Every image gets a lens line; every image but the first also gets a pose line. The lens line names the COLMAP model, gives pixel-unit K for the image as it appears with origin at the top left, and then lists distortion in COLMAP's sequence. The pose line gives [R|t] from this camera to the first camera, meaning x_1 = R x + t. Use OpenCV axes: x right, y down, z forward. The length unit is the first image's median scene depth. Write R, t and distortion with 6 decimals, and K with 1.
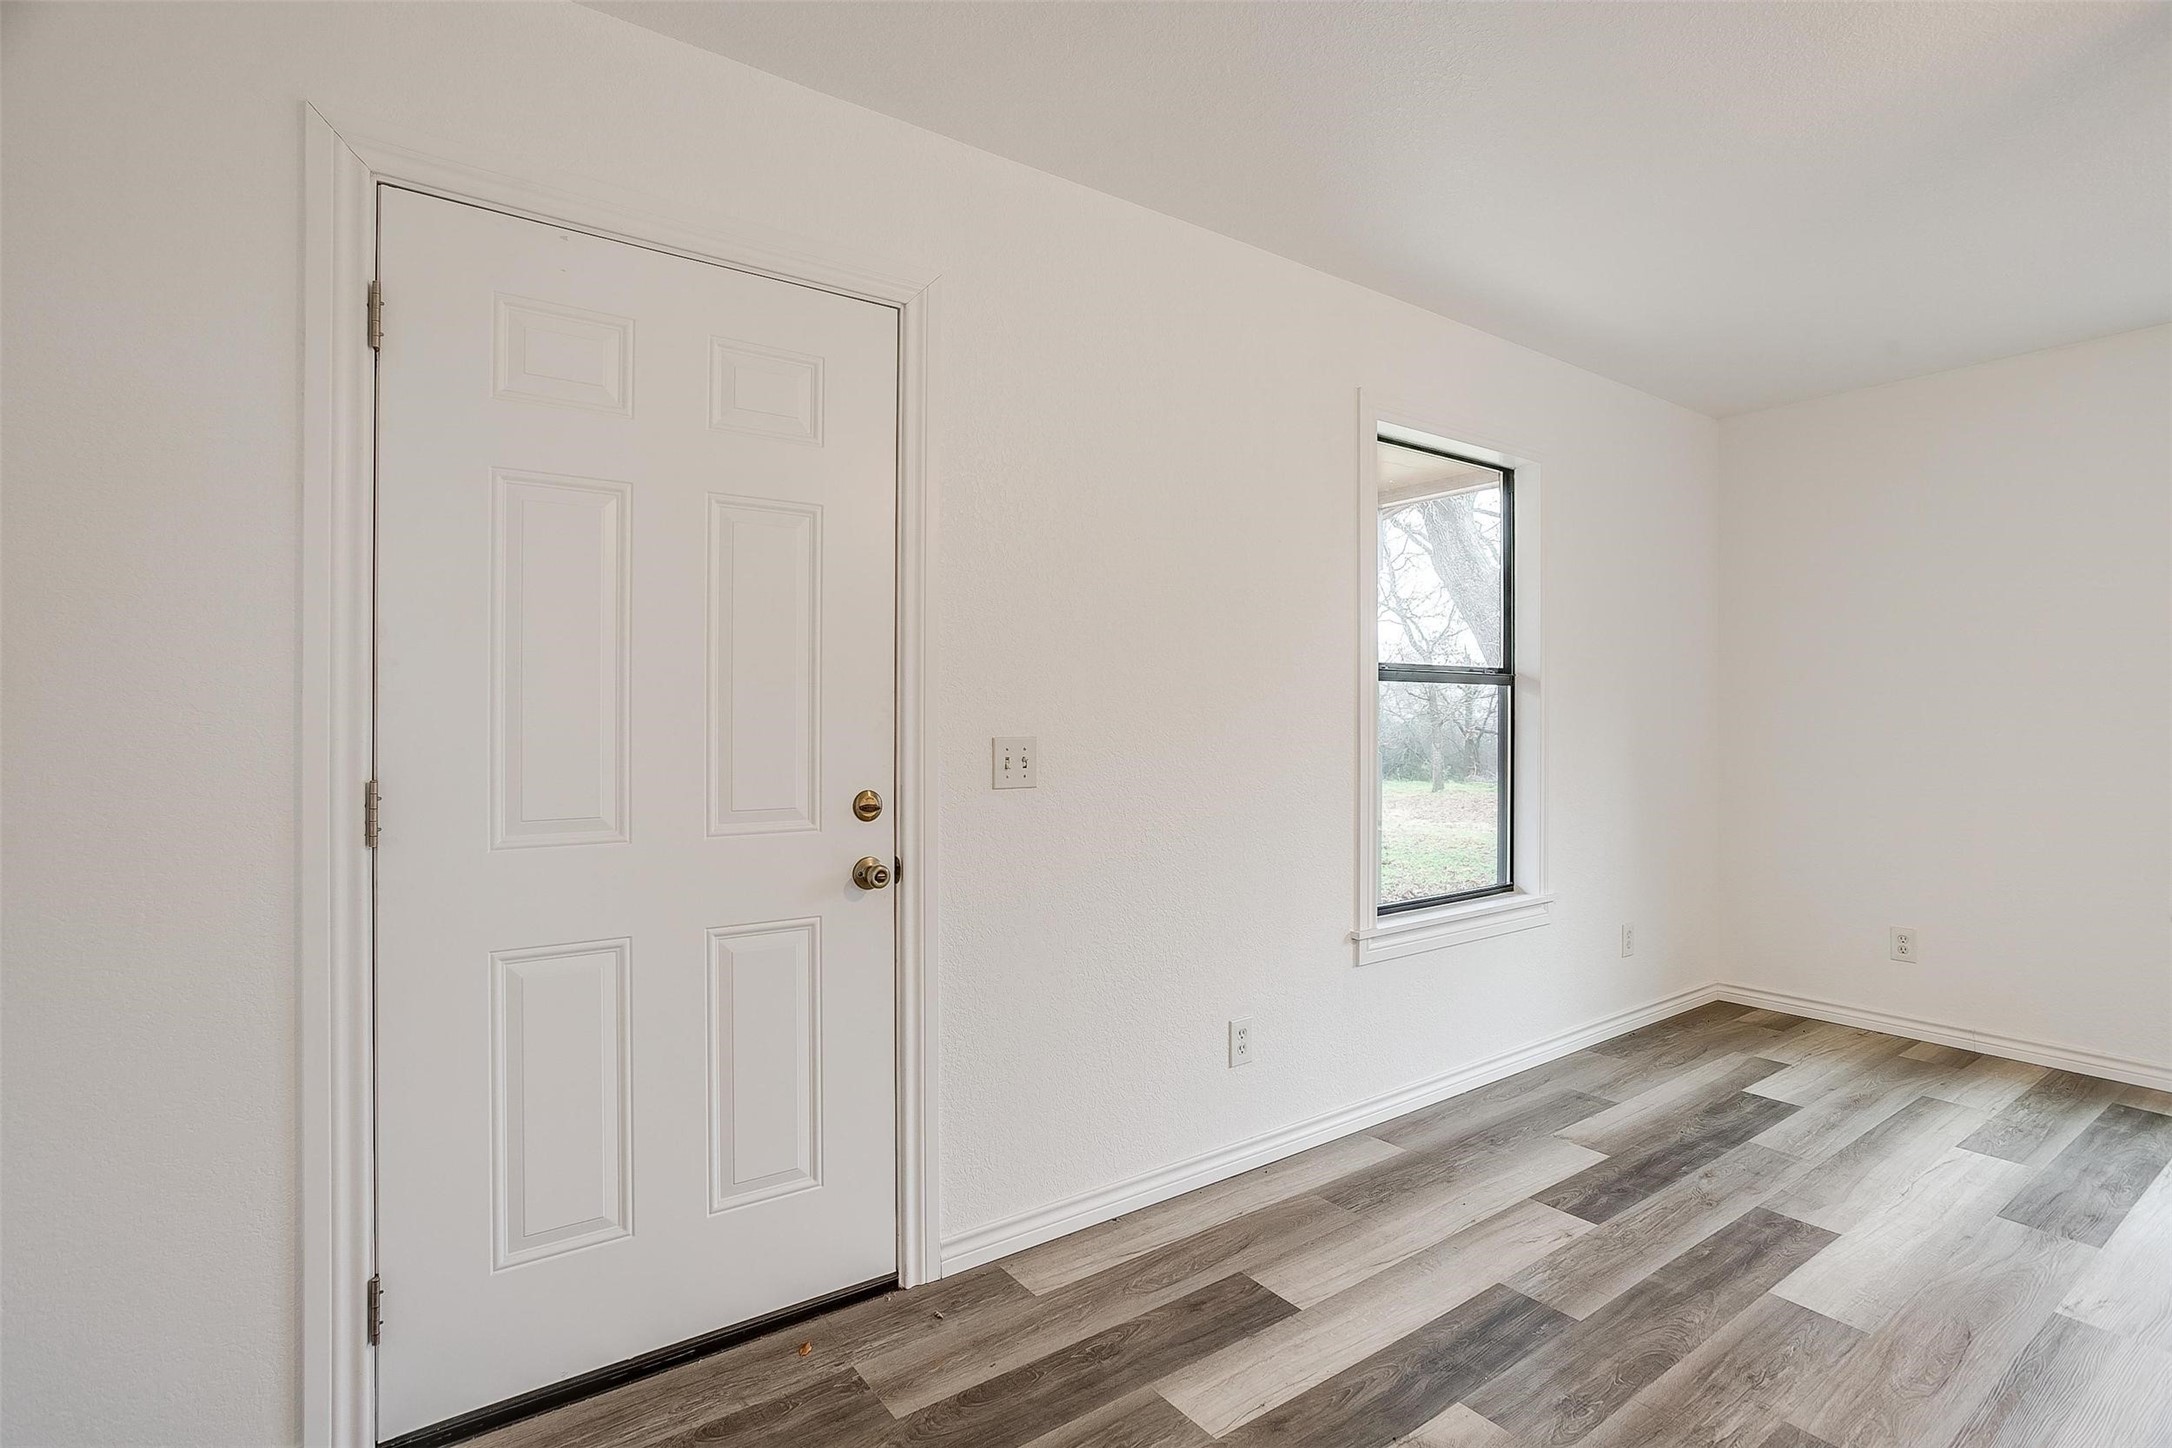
lens RADIAL K [[1049.2, 0, 1096.7], [0, 1049.2, 718.3], [0, 0, 1]] dist [-0.050053, 0.029754]
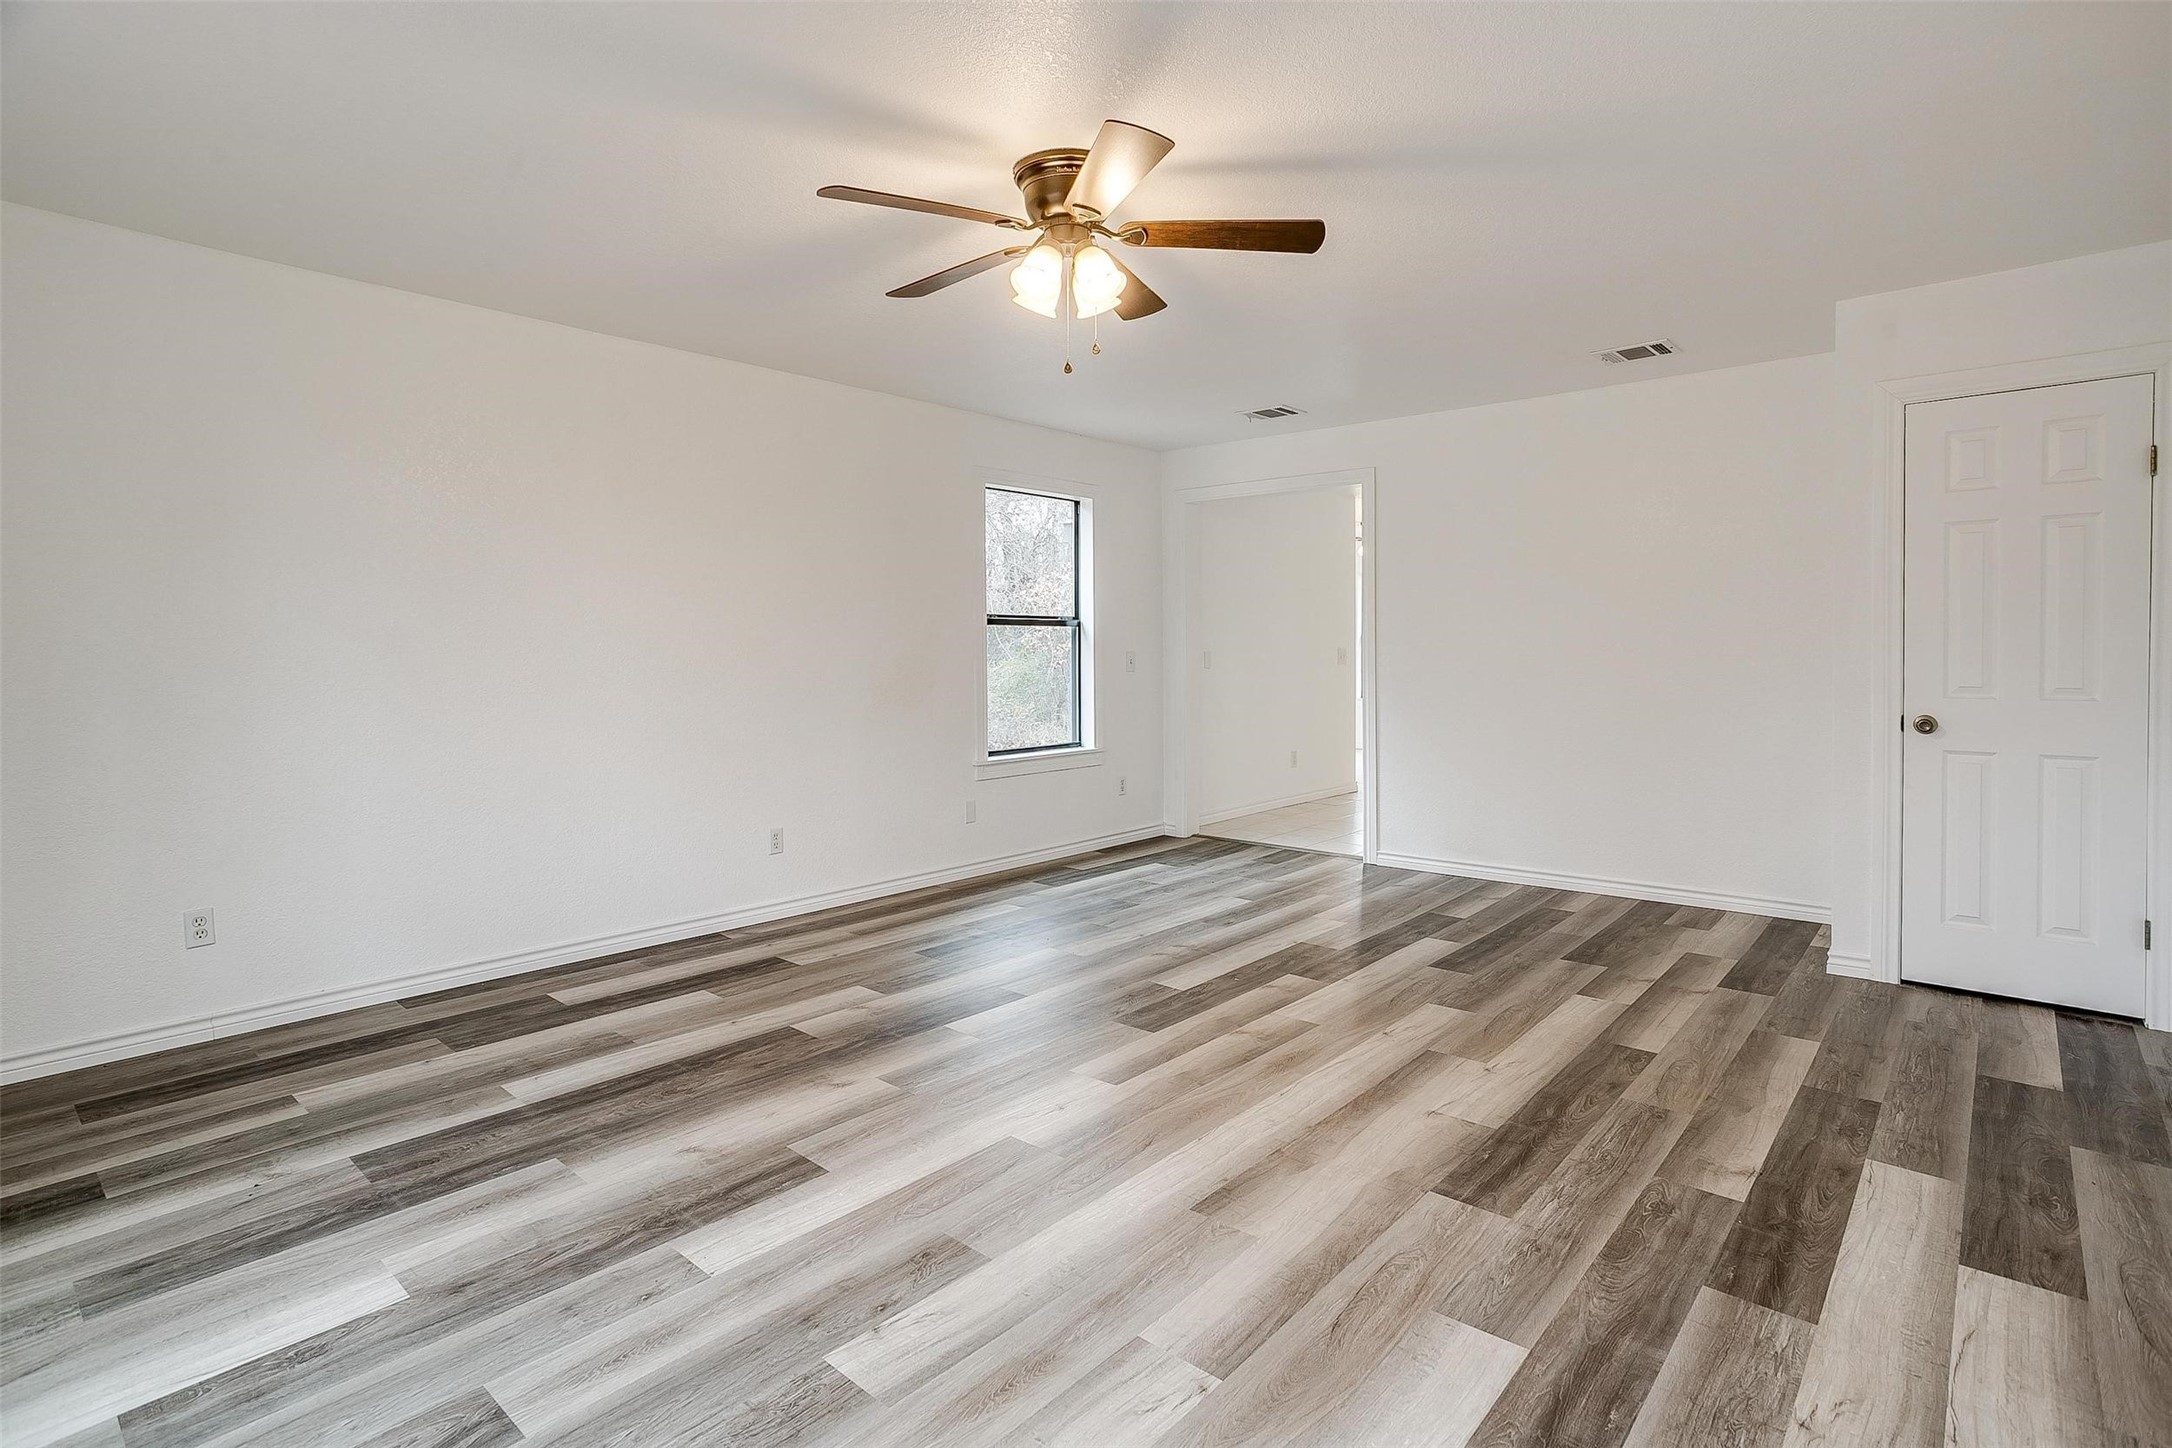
lens RADIAL K [[1073.7, 0, 1088.5], [0, 1073.7, 678.8], [0, 0, 1]] dist [-0.050398, 0.029677]
pose [[-0.975961, 0.011026, -0.217668, 1.040500], [0.004387, 0.999511, 0.030961, -0.006932], [0.217903, 0.029262, -0.975532, 1.530073]]
